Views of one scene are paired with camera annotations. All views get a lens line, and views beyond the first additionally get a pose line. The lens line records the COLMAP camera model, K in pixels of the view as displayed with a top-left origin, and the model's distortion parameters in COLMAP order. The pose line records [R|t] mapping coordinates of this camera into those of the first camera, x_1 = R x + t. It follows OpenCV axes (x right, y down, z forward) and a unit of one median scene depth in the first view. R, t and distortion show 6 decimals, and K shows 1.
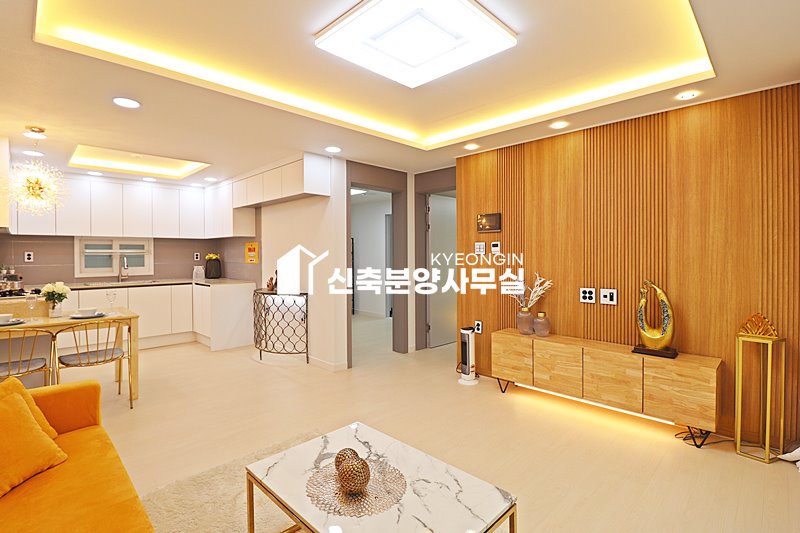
lens RADIAL K [[371.8, 0, 396.8], [0, 371.8, 262.9], [0, 0, 1]] dist [-0.027338, -0.000696]
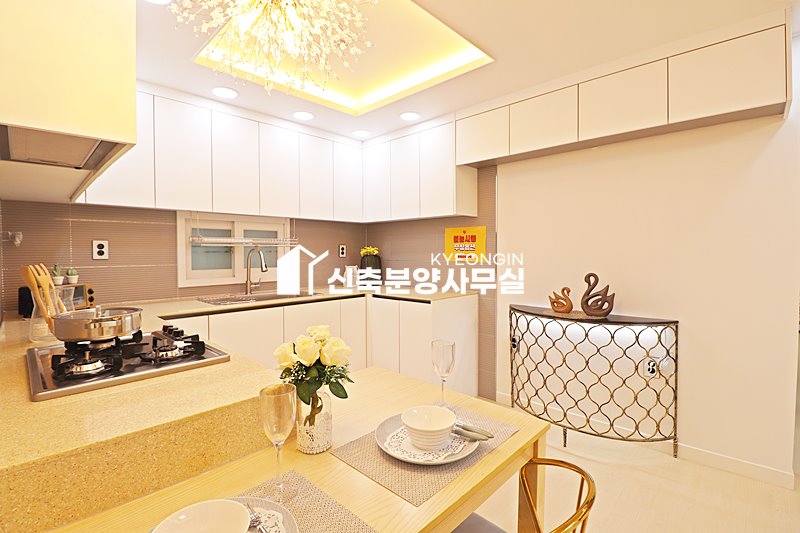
lens RADIAL K [[371.8, 0, 402.2], [0, 371.8, 265.7], [0, 0, 1]] dist [-0.027338, -0.000696]
pose [[0.999986, 0.002079, 0.004927, -0.521605], [-0.002163, 0.999851, 0.017147, -0.002984], [-0.004890, -0.017158, 0.999841, 0.418797]]
